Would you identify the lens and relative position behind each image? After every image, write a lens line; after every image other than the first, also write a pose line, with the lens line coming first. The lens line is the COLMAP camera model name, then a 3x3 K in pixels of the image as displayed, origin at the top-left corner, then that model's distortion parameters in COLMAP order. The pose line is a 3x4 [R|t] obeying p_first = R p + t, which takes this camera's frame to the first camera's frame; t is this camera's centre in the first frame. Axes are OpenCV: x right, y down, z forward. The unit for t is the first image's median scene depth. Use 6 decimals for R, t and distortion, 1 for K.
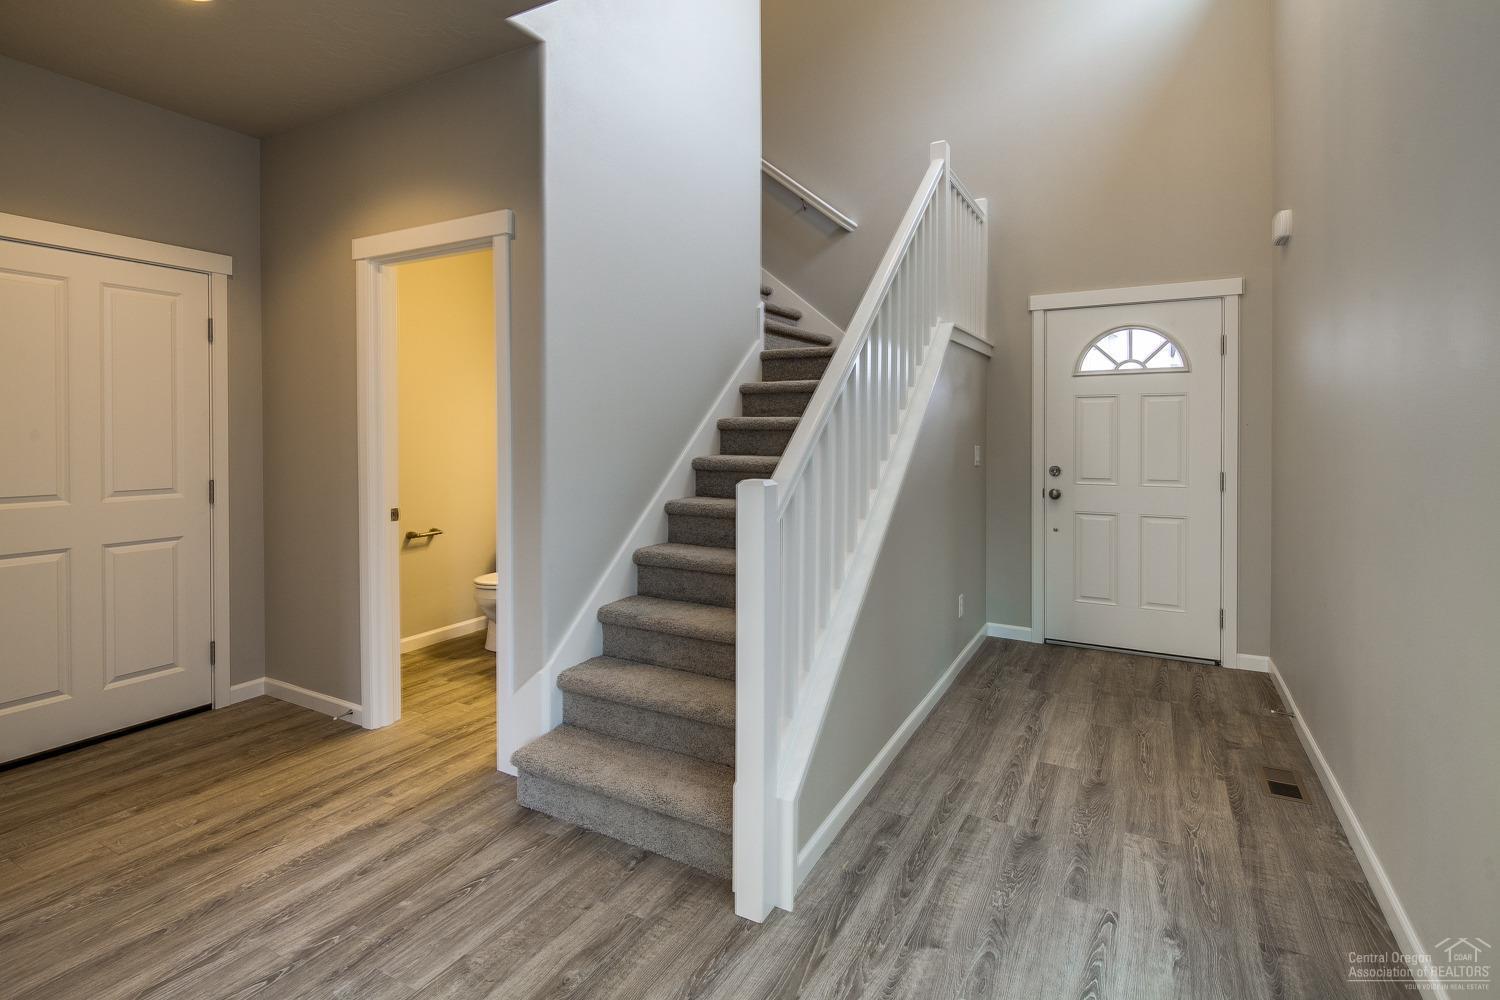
lens RADIAL K [[724.5, 0, 744.0], [0, 724.5, 481.5], [0, 0, 1]] dist [0.001244, 0.000046]
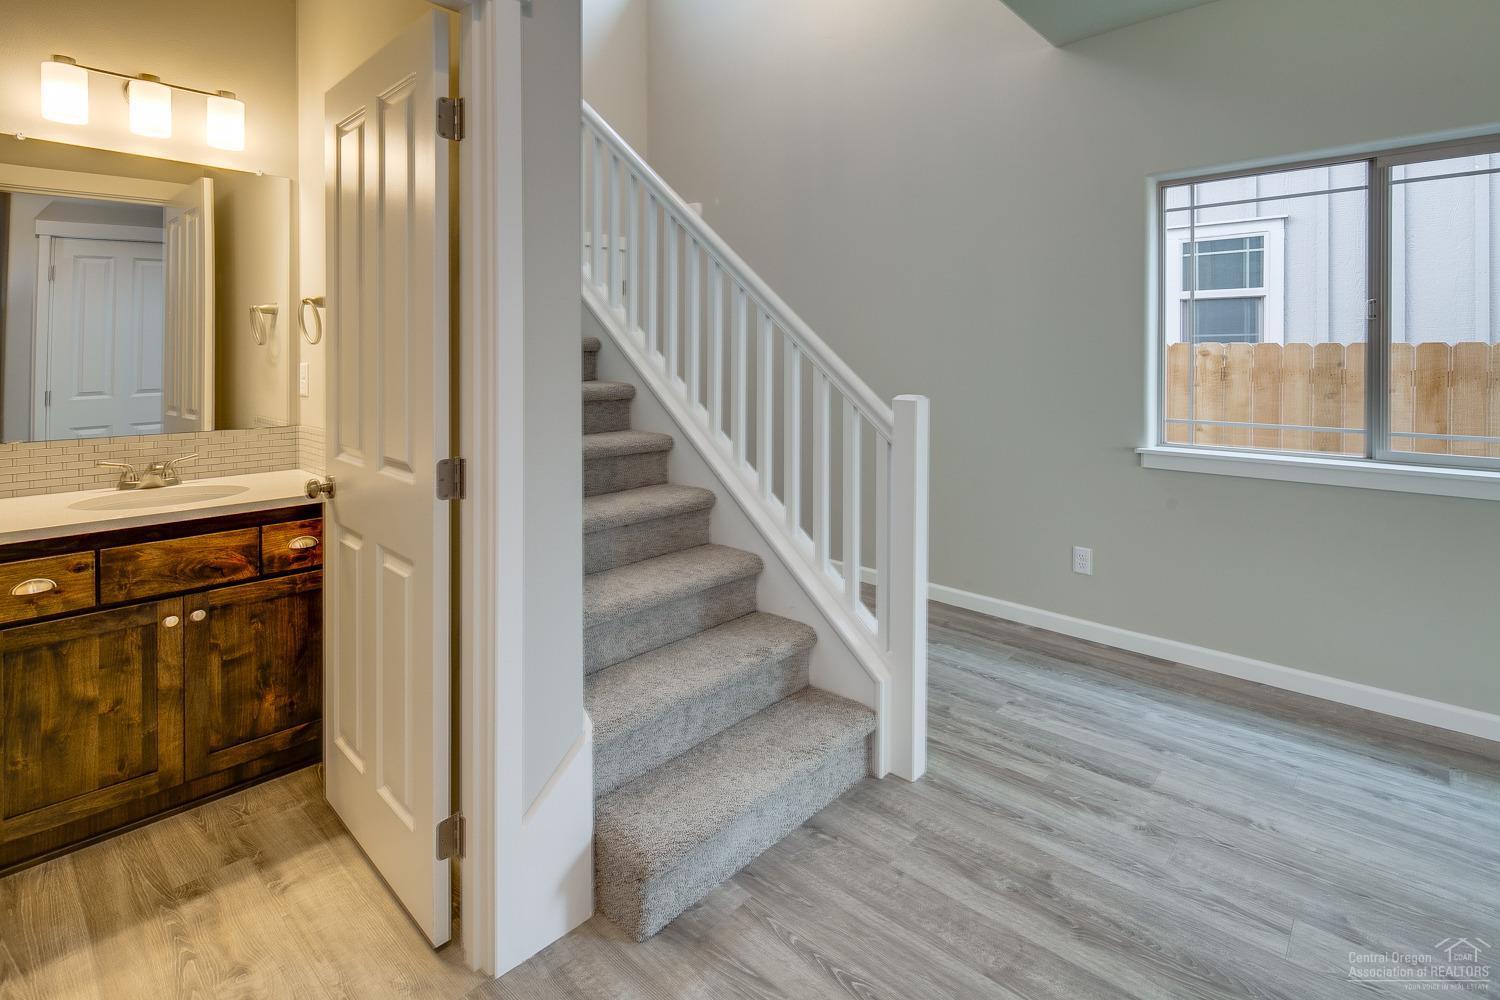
lens RADIAL K [[724.5, 0, 744.0], [0, 724.5, 481.5], [0, 0, 1]] dist [0.001244, 0.000046]
pose [[0.235682, -0.166896, 0.957392, -0.935211], [0.071973, 0.985436, 0.154067, -0.044341], [-0.969161, 0.032595, 0.244262, 0.847019]]
